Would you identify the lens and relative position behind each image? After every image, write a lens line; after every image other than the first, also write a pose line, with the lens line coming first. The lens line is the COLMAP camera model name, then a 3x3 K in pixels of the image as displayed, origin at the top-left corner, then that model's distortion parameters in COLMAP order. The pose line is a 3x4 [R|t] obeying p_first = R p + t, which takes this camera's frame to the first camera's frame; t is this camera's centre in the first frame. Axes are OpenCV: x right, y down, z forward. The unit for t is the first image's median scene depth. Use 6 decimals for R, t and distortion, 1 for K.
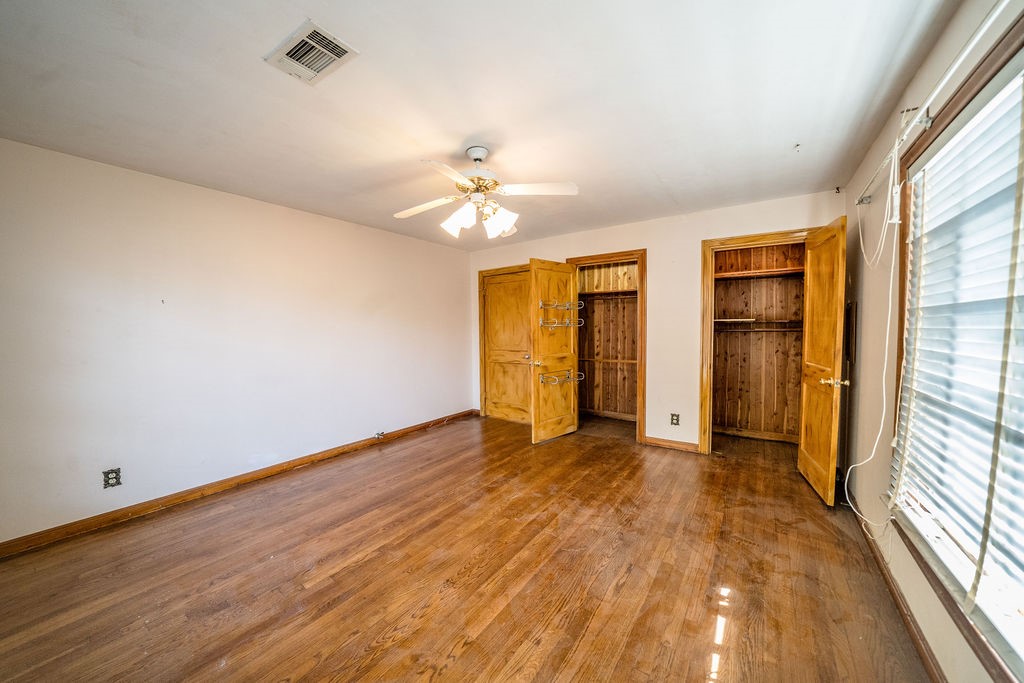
lens RADIAL K [[354.4, 0, 502.3], [0, 354.4, 343.2], [0, 0, 1]] dist [-0.031071, 0.004397]
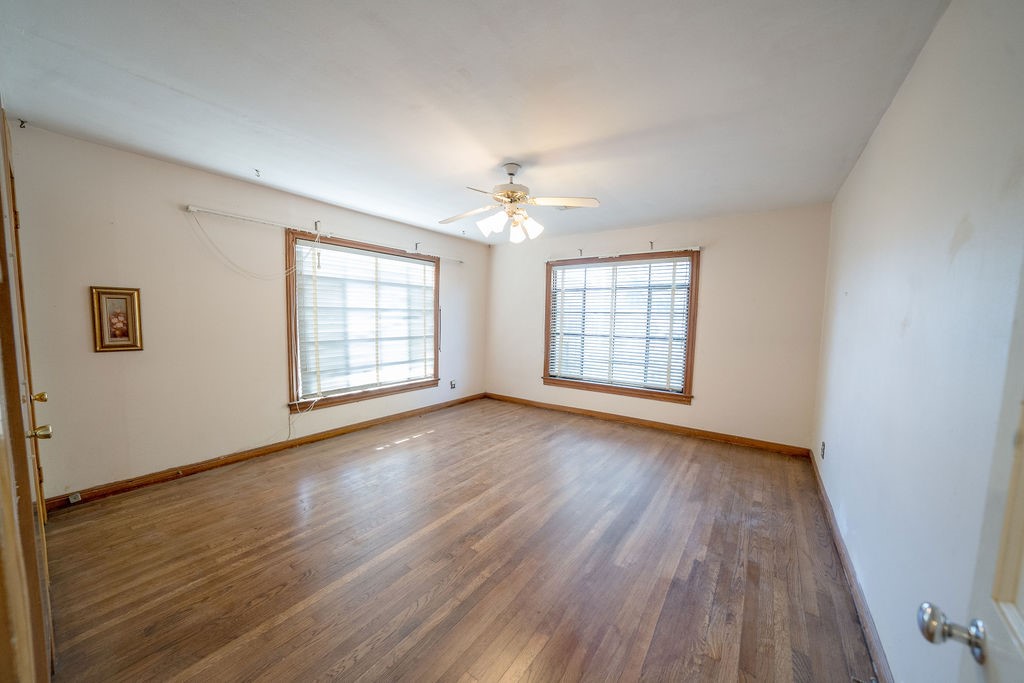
lens RADIAL K [[354.4, 0, 502.3], [0, 354.4, 343.2], [0, 0, 1]] dist [-0.031071, 0.004397]
pose [[-0.999951, -0.009824, 0.001151, -0.056424], [-0.009610, 0.992441, 0.122343, -0.131773], [-0.002344, 0.122326, -0.992487, 2.768166]]
